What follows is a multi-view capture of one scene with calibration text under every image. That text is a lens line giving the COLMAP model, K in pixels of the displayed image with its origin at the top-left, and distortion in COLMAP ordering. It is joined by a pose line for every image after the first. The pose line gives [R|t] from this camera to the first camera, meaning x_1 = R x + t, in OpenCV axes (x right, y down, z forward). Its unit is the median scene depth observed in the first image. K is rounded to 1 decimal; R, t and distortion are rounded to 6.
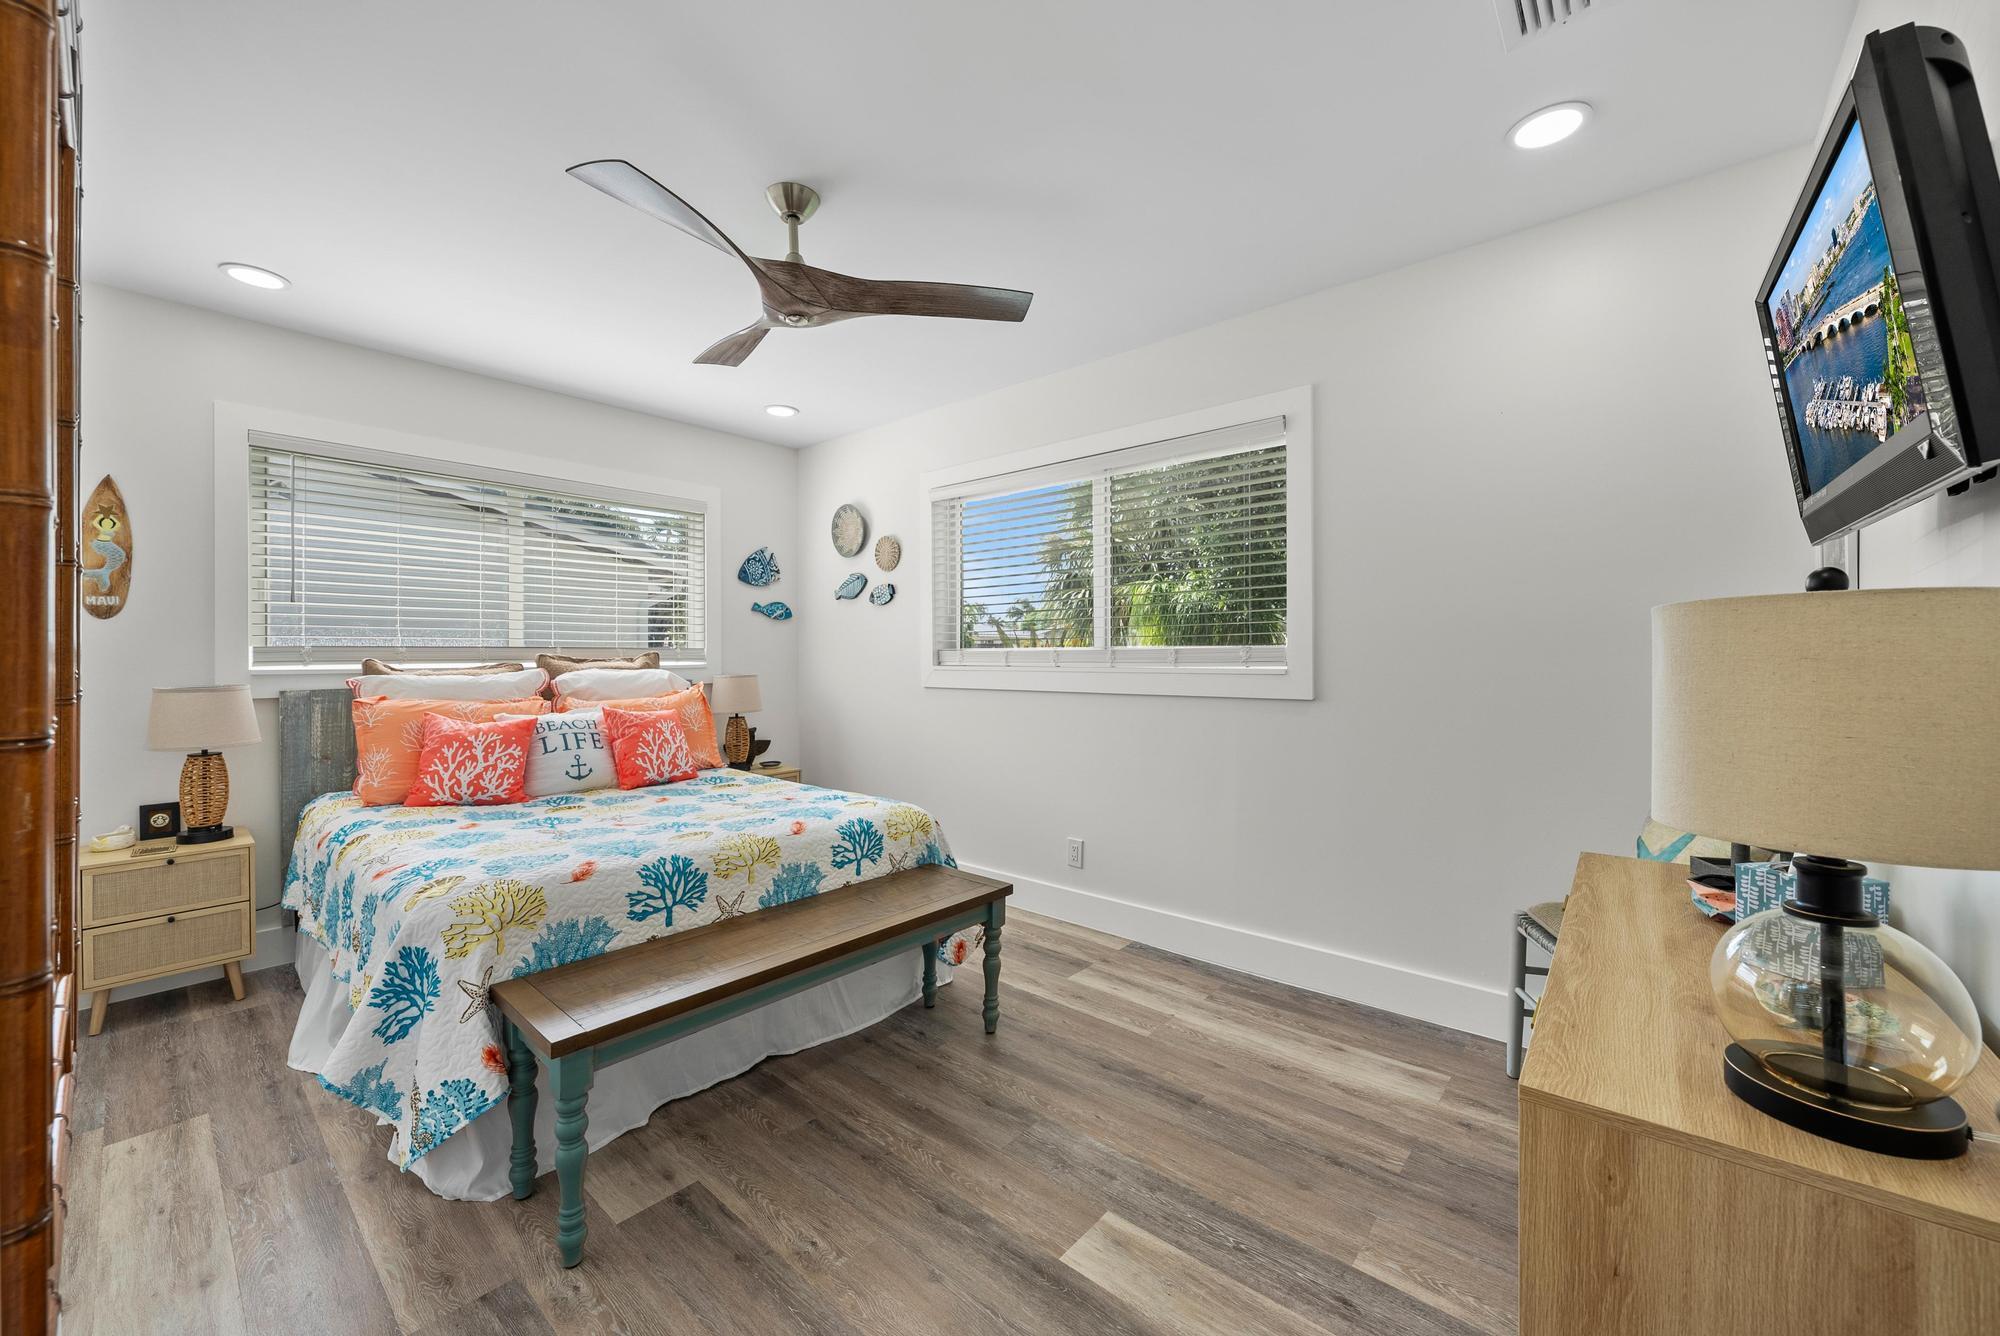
lens RADIAL K [[777.1, 0, 1005.5], [0, 777.1, 653.6], [0, 0, 1]] dist [-0.000937, -0.000059]
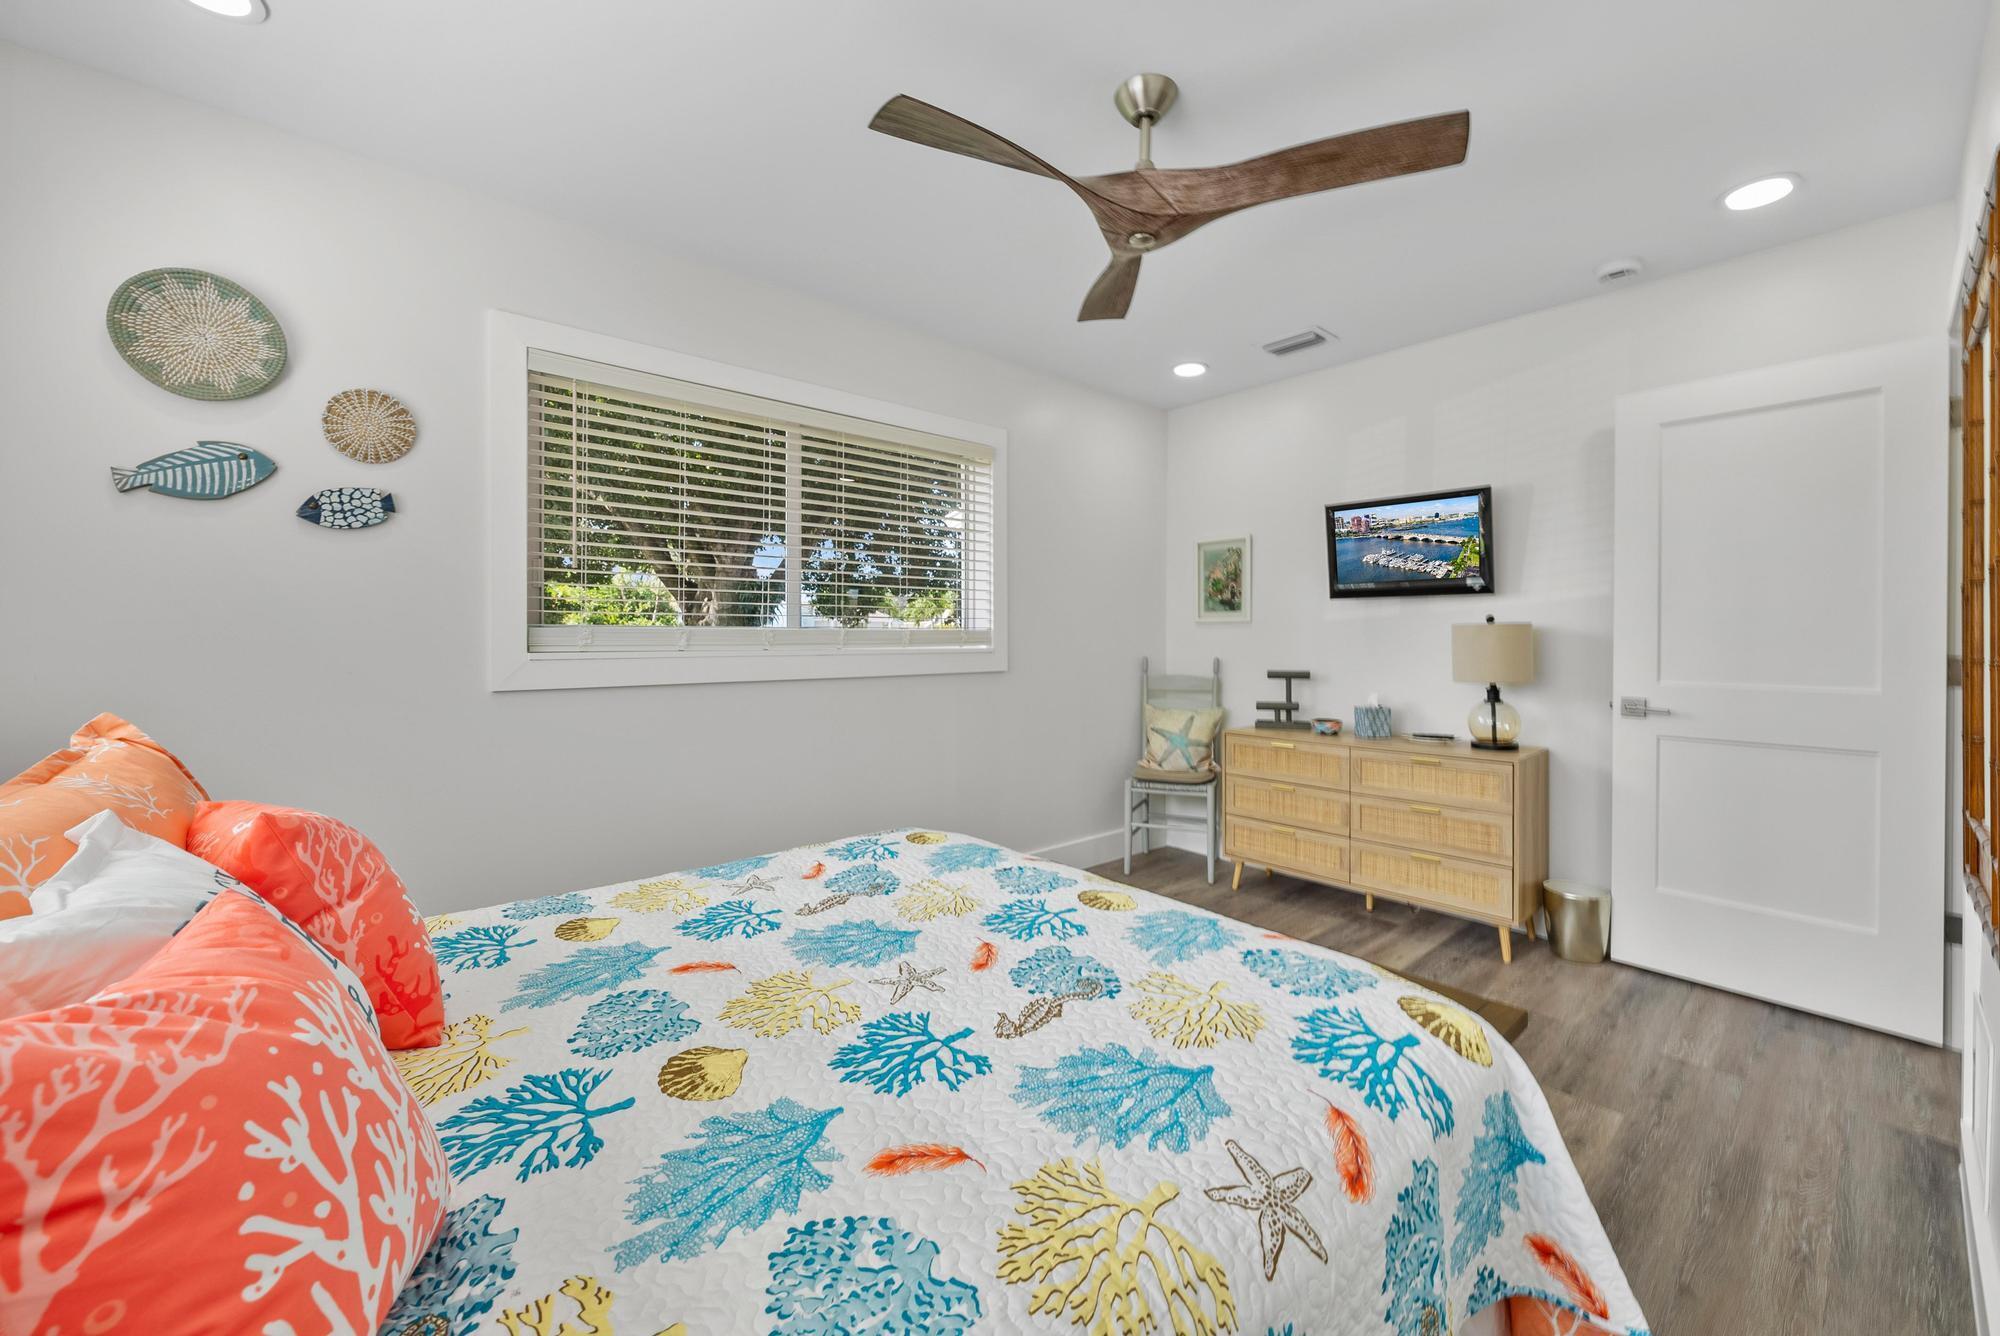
lens RADIAL K [[777.1, 0, 1005.5], [0, 777.1, 653.6], [0, 0, 1]] dist [-0.000937, -0.000059]
pose [[0.148492, -0.016742, 0.988772, -0.568569], [-0.005967, 0.999823, 0.017825, 0.003192], [-0.988896, -0.008547, 0.148365, 0.523056]]
